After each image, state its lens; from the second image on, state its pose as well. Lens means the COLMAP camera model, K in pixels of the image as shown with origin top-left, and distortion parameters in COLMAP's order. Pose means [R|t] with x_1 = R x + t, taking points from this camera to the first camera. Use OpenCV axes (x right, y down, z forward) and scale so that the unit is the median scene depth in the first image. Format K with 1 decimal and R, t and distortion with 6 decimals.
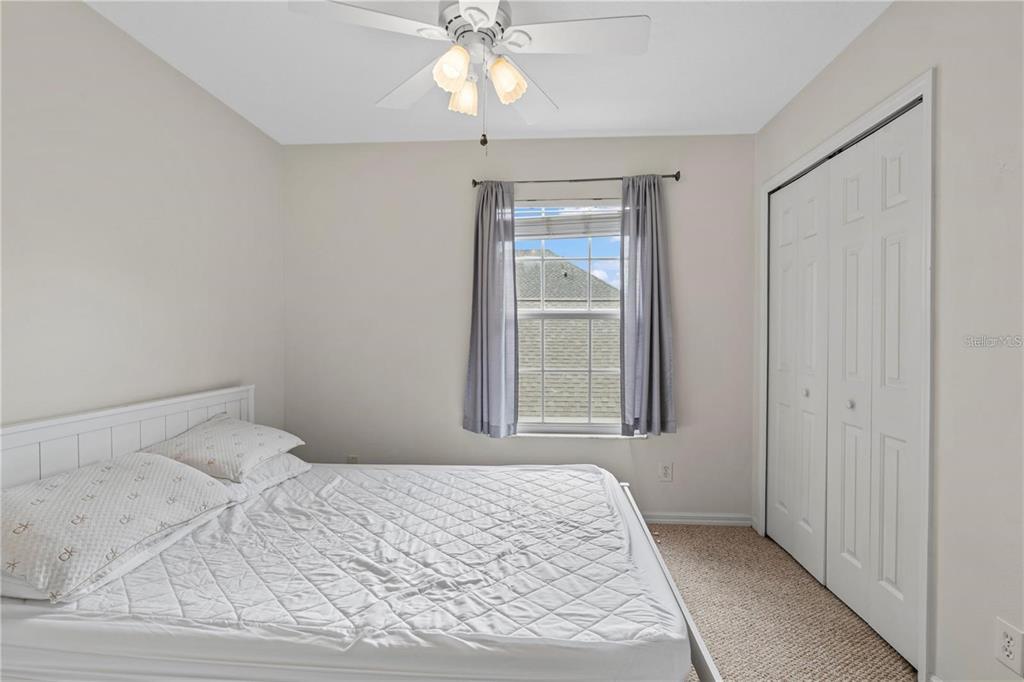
lens RADIAL K [[485.4, 0, 512.0], [0, 485.4, 341.0], [0, 0, 1]] dist [-0.001882, -0.000041]
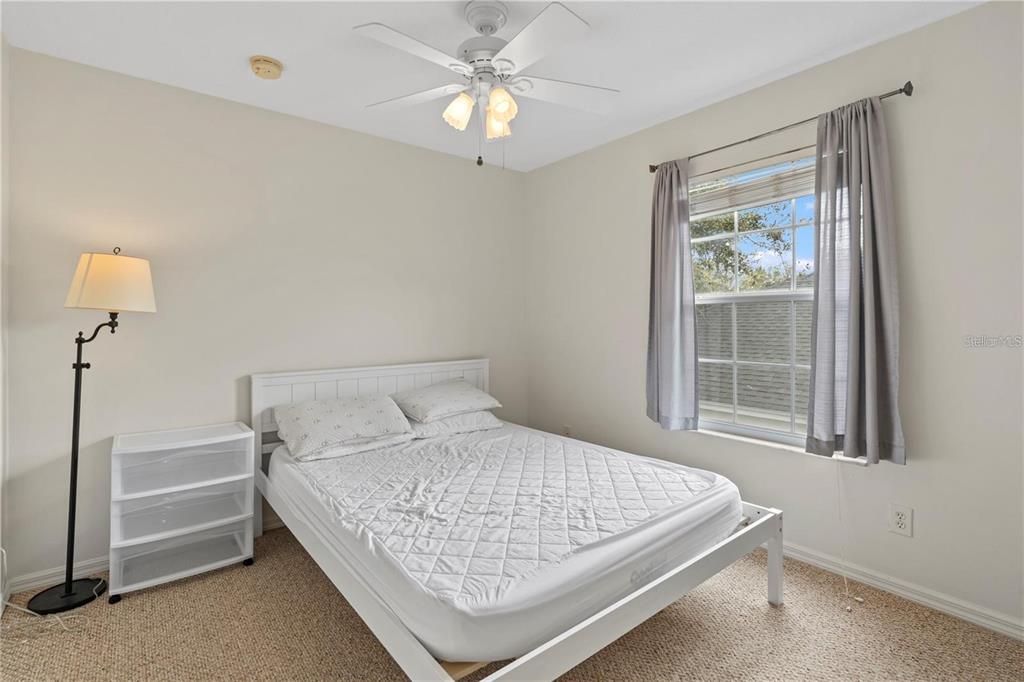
lens RADIAL K [[474.3, 0, 511.5], [0, 474.3, 321.7], [0, 0, 1]] dist [-0.002077, -0.000254]
pose [[0.674534, -0.001328, -0.738242, 0.463899], [-0.003376, 0.999982, -0.004884, -0.007610], [0.738236, 0.005787, 0.674518, 0.143789]]
